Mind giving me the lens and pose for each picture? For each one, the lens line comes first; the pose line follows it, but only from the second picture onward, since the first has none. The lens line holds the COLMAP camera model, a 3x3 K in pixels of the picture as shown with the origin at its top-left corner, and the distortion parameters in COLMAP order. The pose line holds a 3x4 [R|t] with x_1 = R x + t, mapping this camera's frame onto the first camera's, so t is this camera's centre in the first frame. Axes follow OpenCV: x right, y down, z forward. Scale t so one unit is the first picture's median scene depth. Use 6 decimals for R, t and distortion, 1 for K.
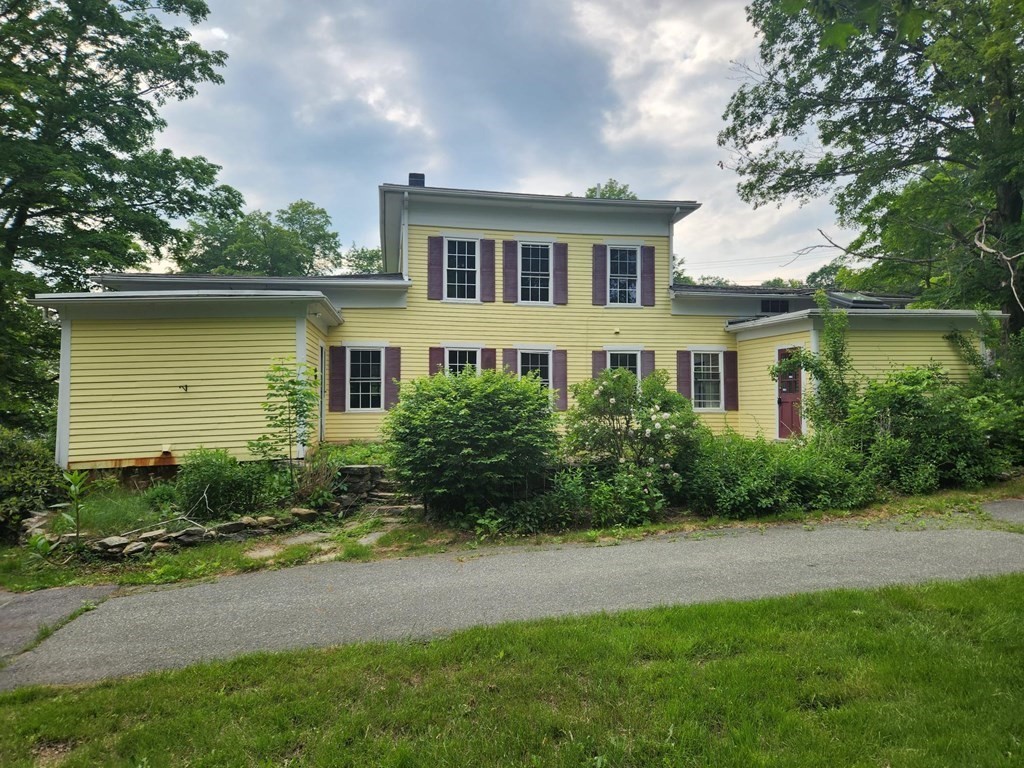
lens RADIAL K [[674.7, 0, 509.6], [0, 674.7, 386.2], [0, 0, 1]] dist [0.002690, -0.006765]
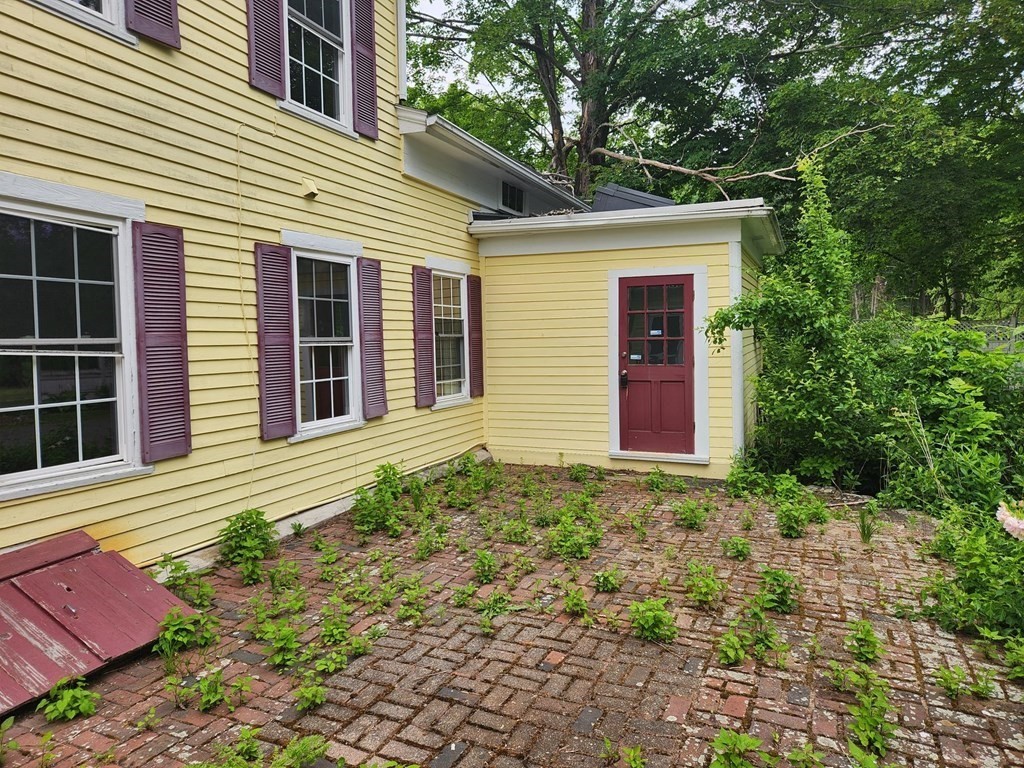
lens RADIAL K [[674.7, 0, 512.6], [0, 674.7, 383.0], [0, 0, 1]] dist [0.002690, -0.006765]
pose [[0.551240, -0.062818, 0.831979, -0.068958], [-0.006183, 0.996827, 0.079362, -0.014359], [-0.834324, -0.048892, 0.549102, 0.733796]]
